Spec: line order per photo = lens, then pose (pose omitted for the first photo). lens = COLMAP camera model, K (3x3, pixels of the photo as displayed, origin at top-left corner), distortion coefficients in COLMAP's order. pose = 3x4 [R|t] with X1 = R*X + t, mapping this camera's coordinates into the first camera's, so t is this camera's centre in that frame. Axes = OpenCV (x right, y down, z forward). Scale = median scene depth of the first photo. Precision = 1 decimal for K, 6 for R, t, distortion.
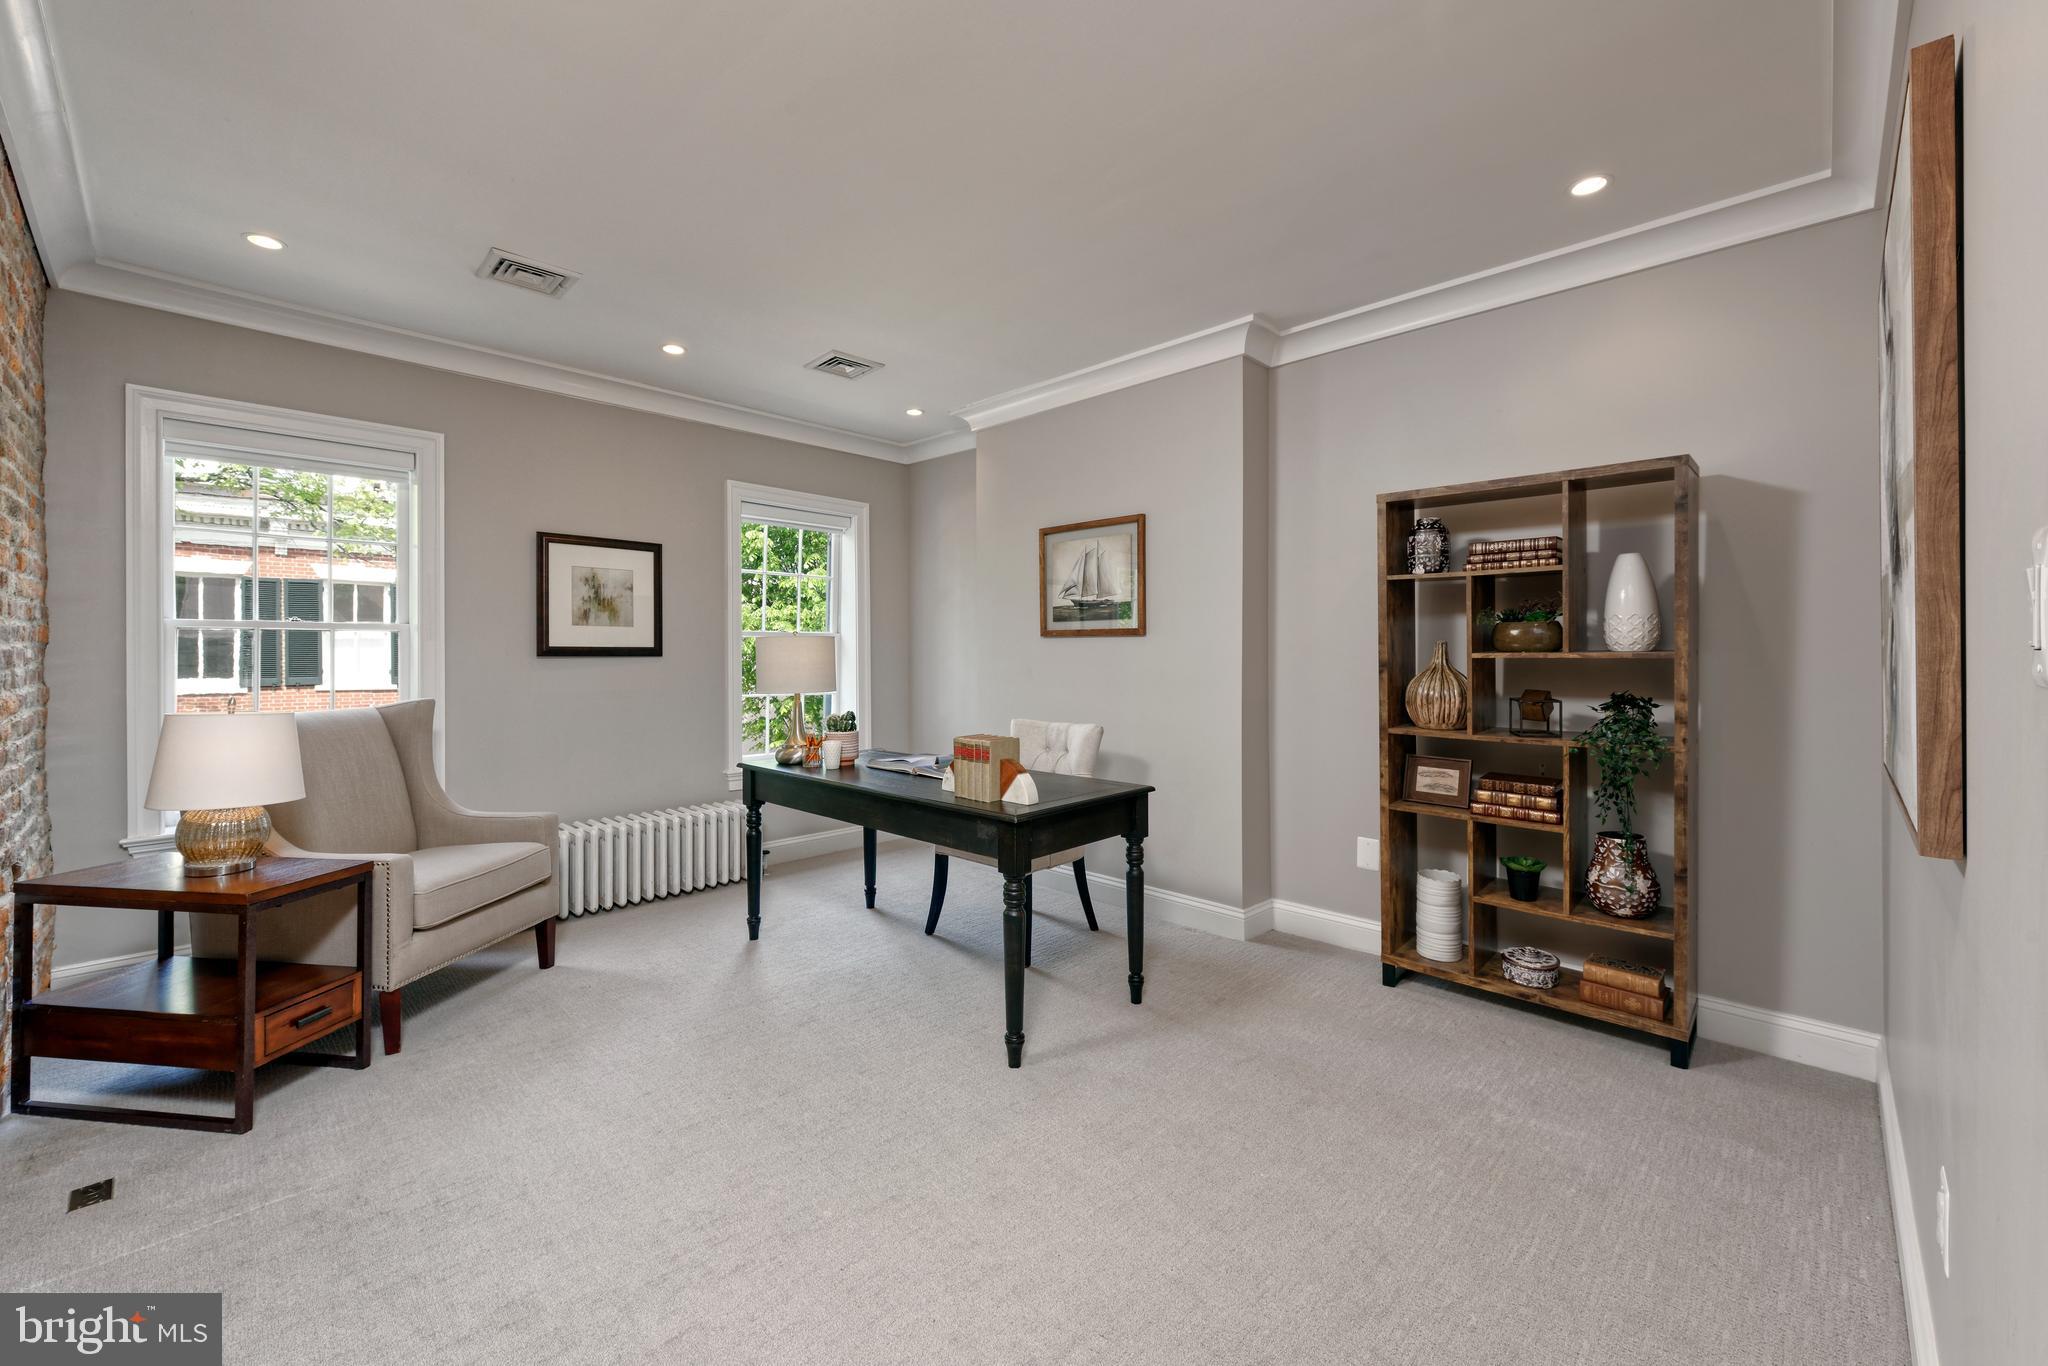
lens RADIAL K [[813.5, 0, 1025.9], [0, 813.5, 652.2], [0, 0, 1]] dist [-0.000920, -0.000121]
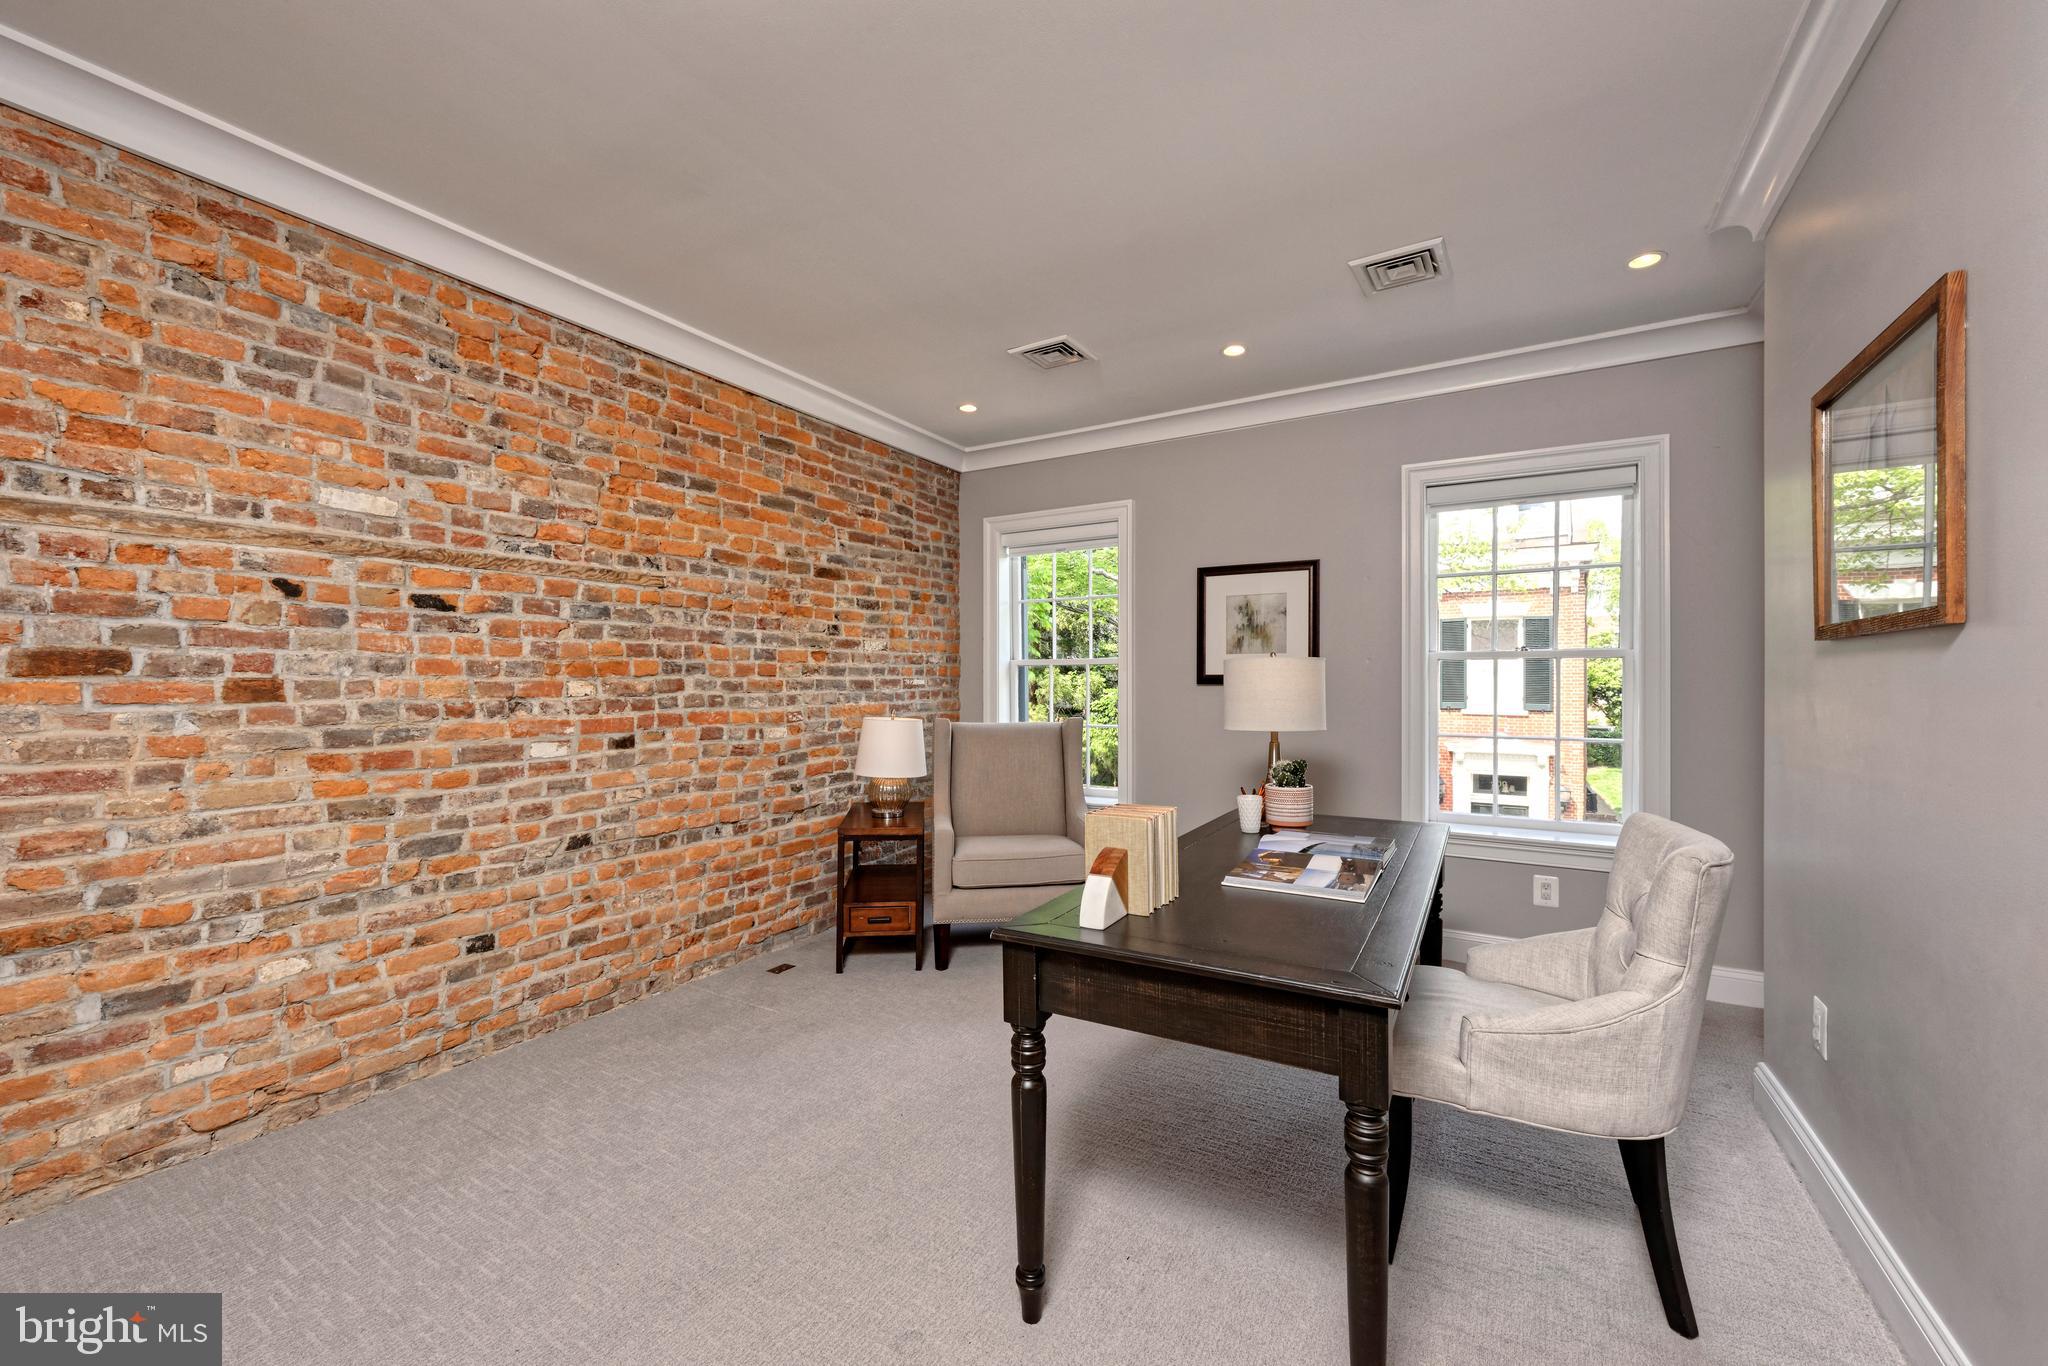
lens RADIAL K [[813.5, 0, 1020.5], [0, 813.5, 682.9], [0, 0, 1]] dist [-0.000920, -0.000121]
pose [[0.224897, 0.002051, -0.974380, 0.371748], [0.002541, 0.999993, 0.002692, -0.000198], [0.974379, -0.003082, 0.224890, 0.508244]]
